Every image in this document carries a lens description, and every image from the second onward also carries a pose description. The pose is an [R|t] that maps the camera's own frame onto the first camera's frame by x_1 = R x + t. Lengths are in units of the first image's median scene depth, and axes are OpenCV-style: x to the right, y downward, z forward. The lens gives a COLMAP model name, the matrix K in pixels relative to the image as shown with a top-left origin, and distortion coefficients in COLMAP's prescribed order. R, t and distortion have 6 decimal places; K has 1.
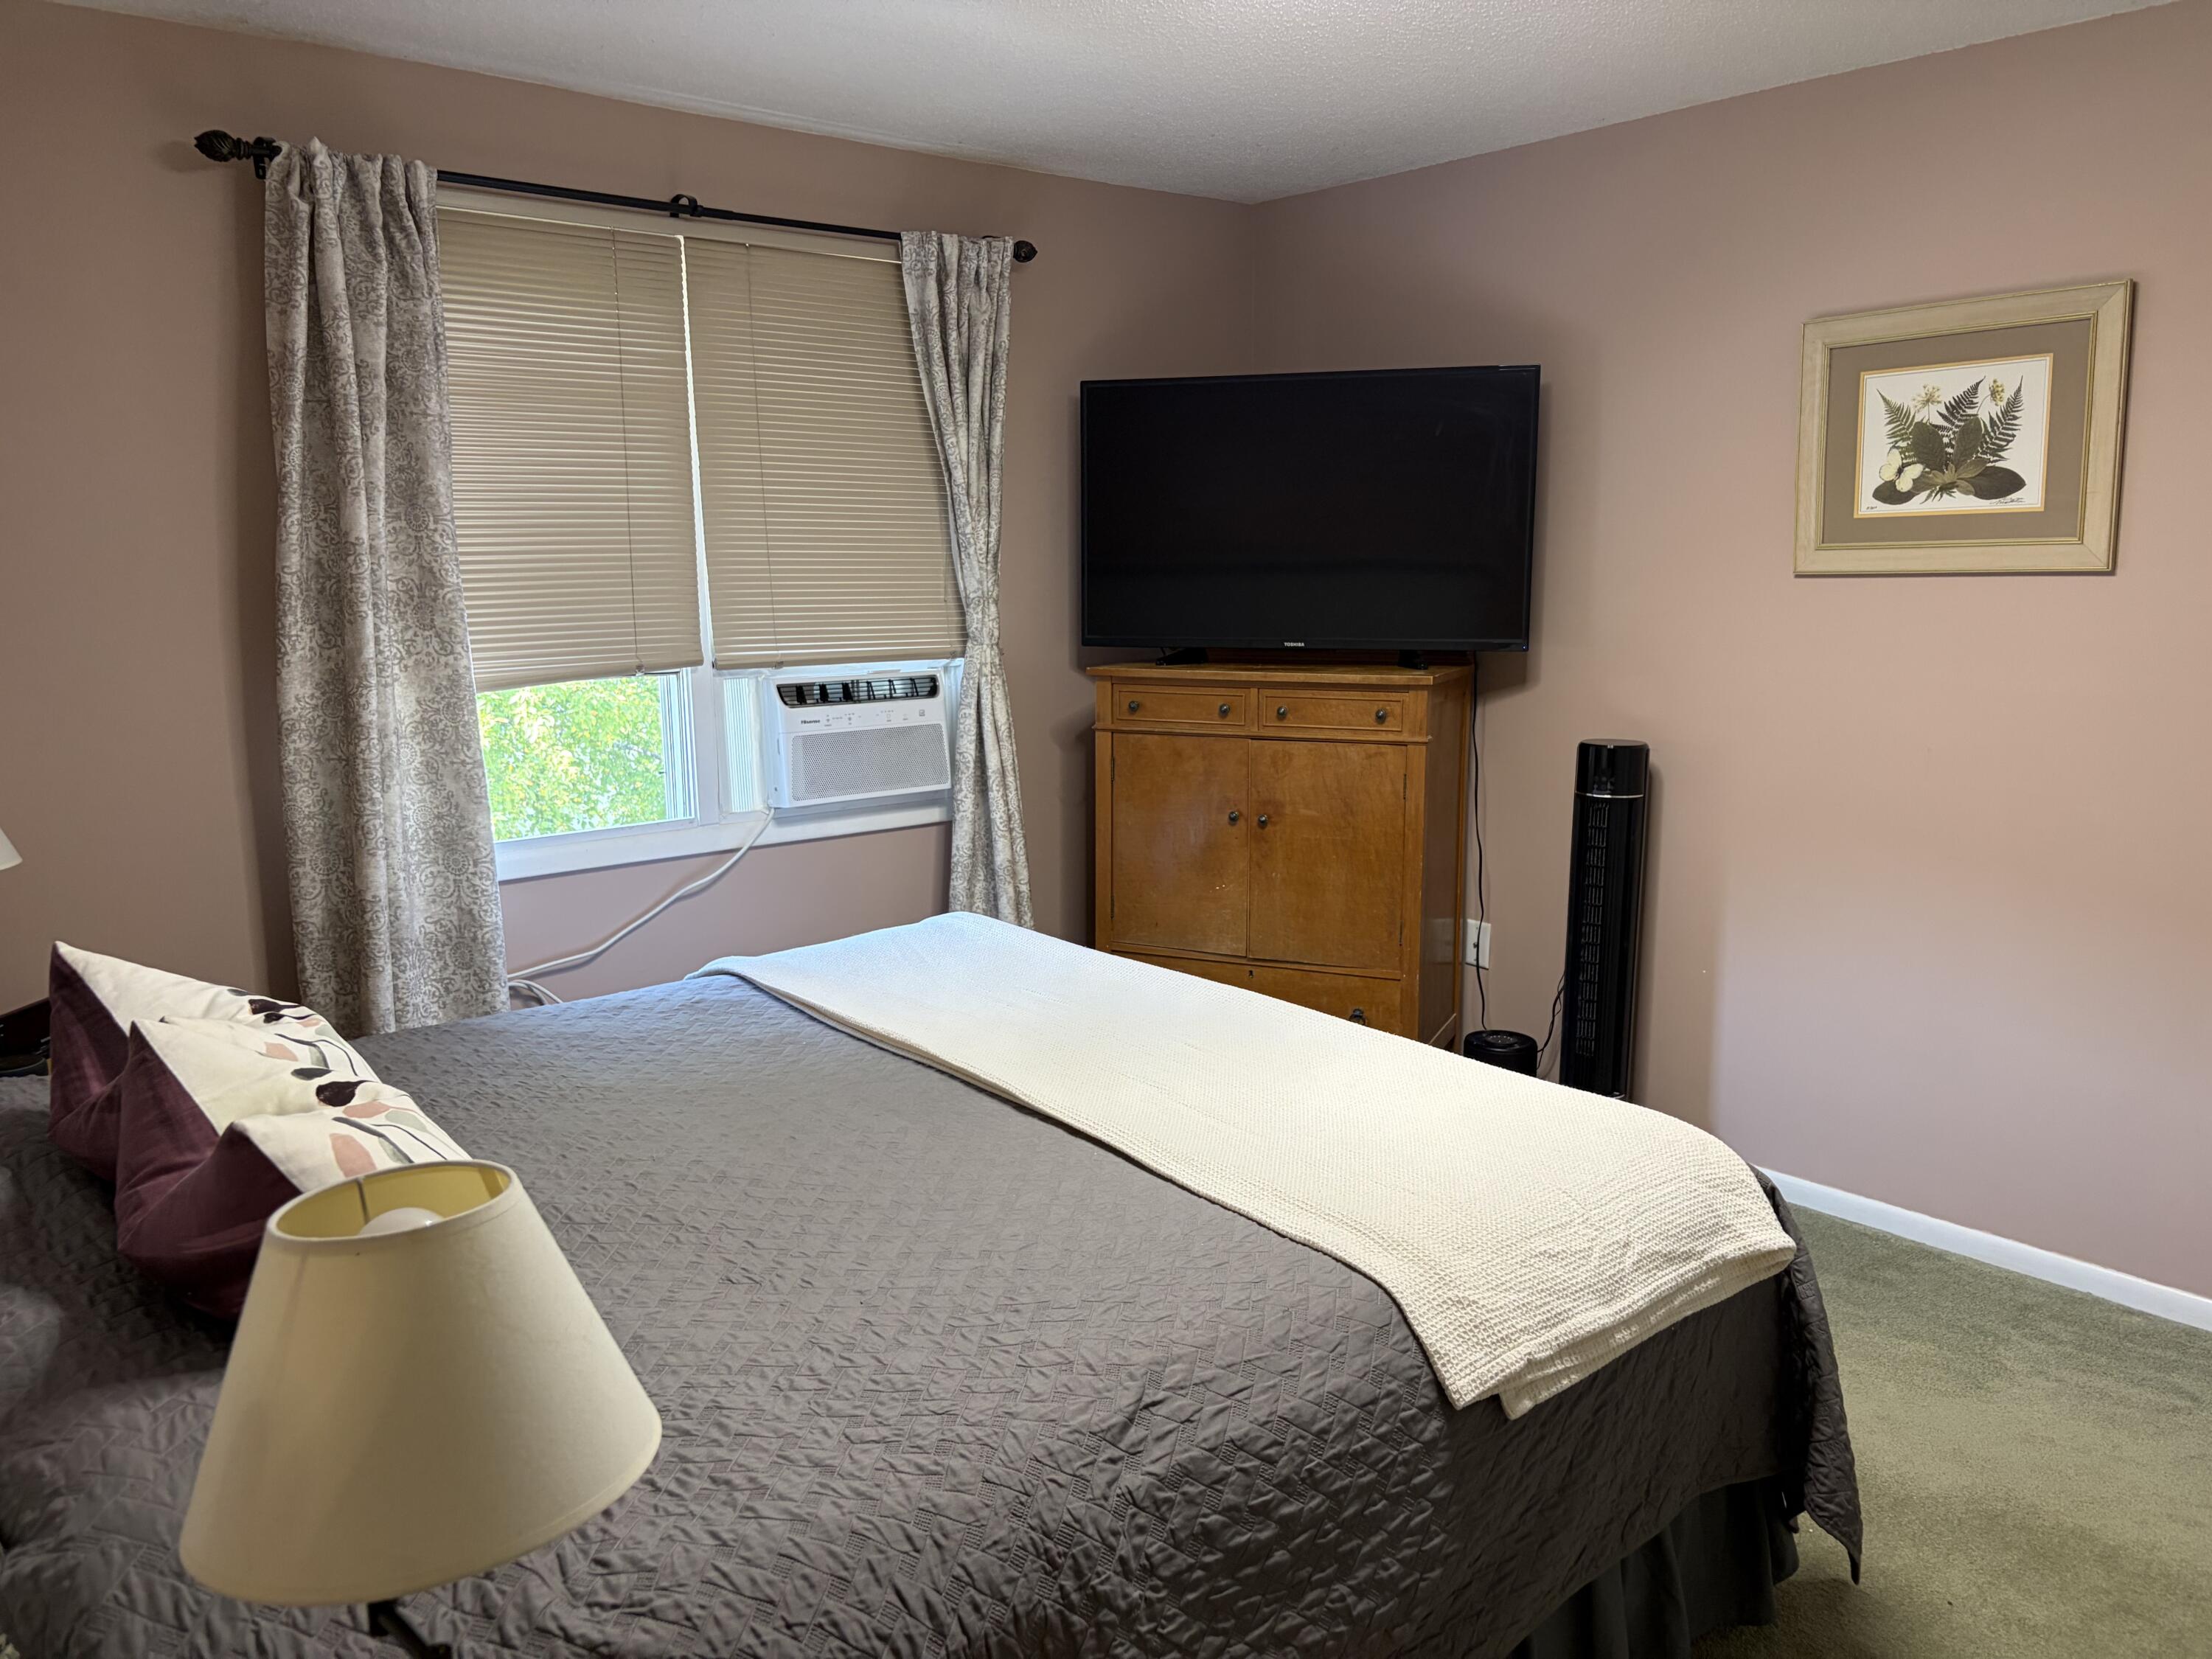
lens RADIAL K [[1667.2, 0, 1114.7], [0, 1667.2, 839.3], [0, 0, 1]] dist [0.038019, -0.042448]
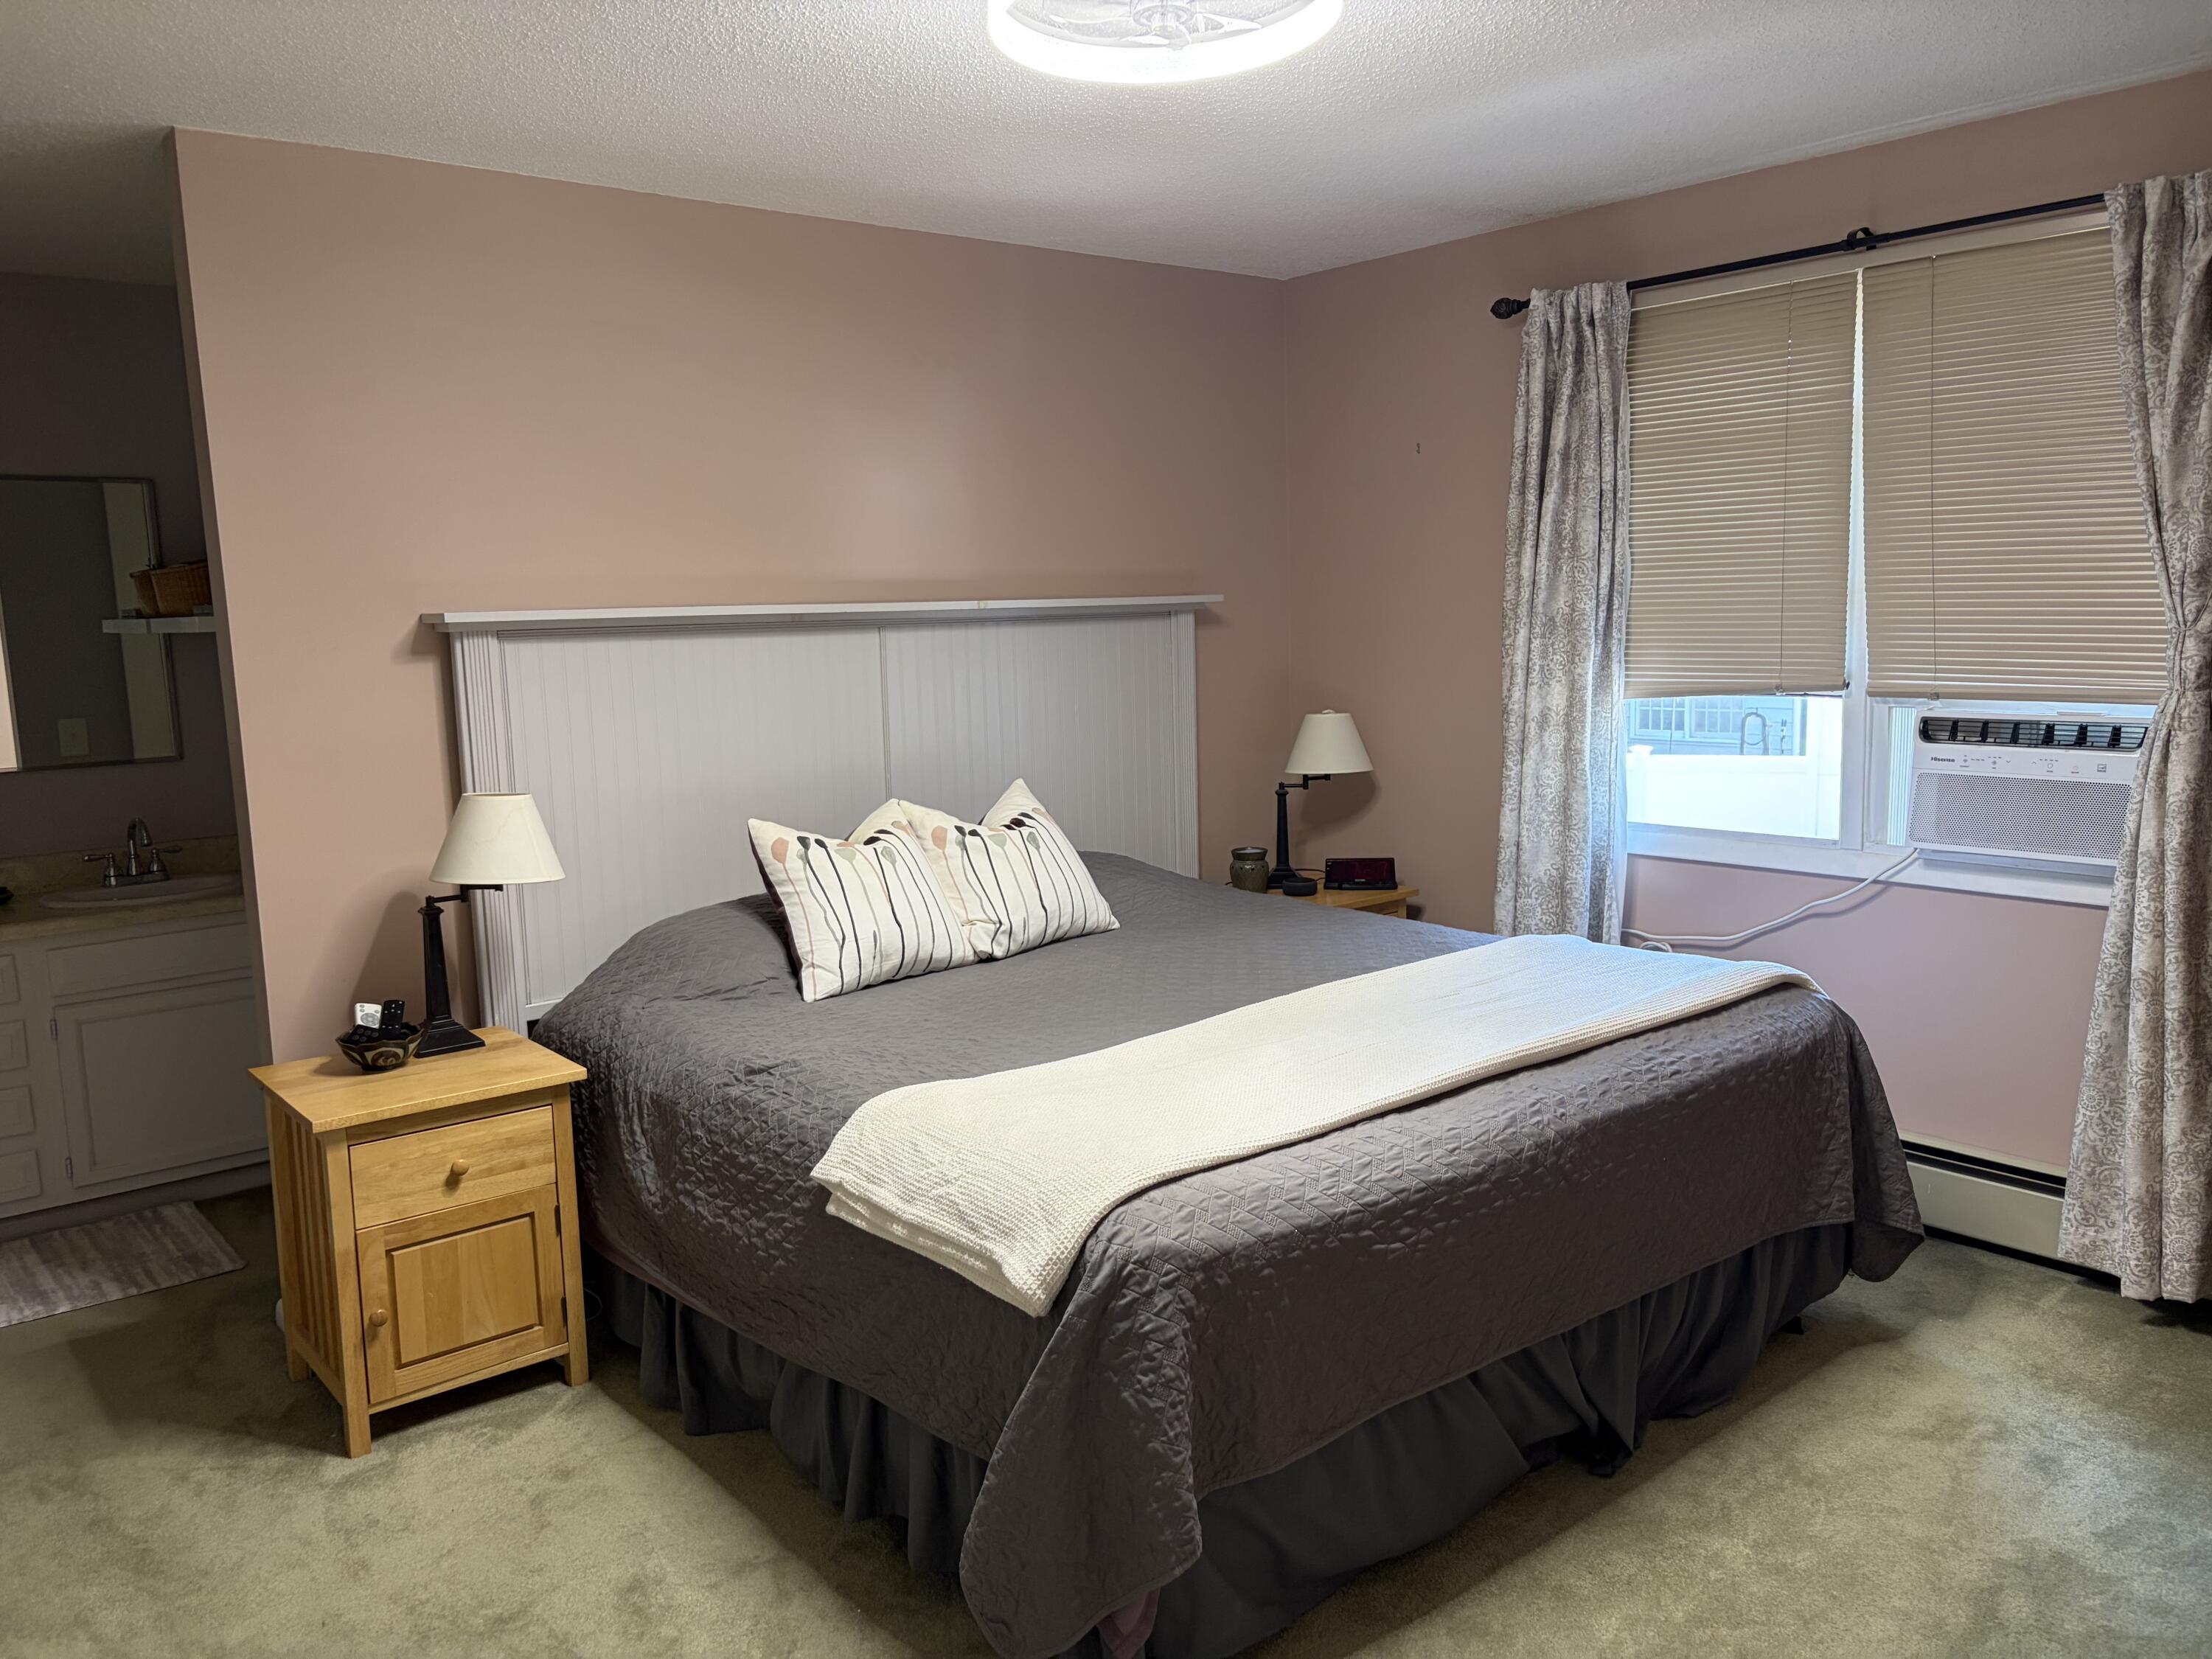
lens RADIAL K [[1667.2, 0, 1113.4], [0, 1667.2, 826.5], [0, 0, 1]] dist [0.038019, -0.042448]
pose [[-0.013926, 0.138036, -0.990329, 0.803915], [-0.144876, 0.979696, 0.138591, -0.104456], [0.989352, 0.145404, 0.006355, 0.595979]]
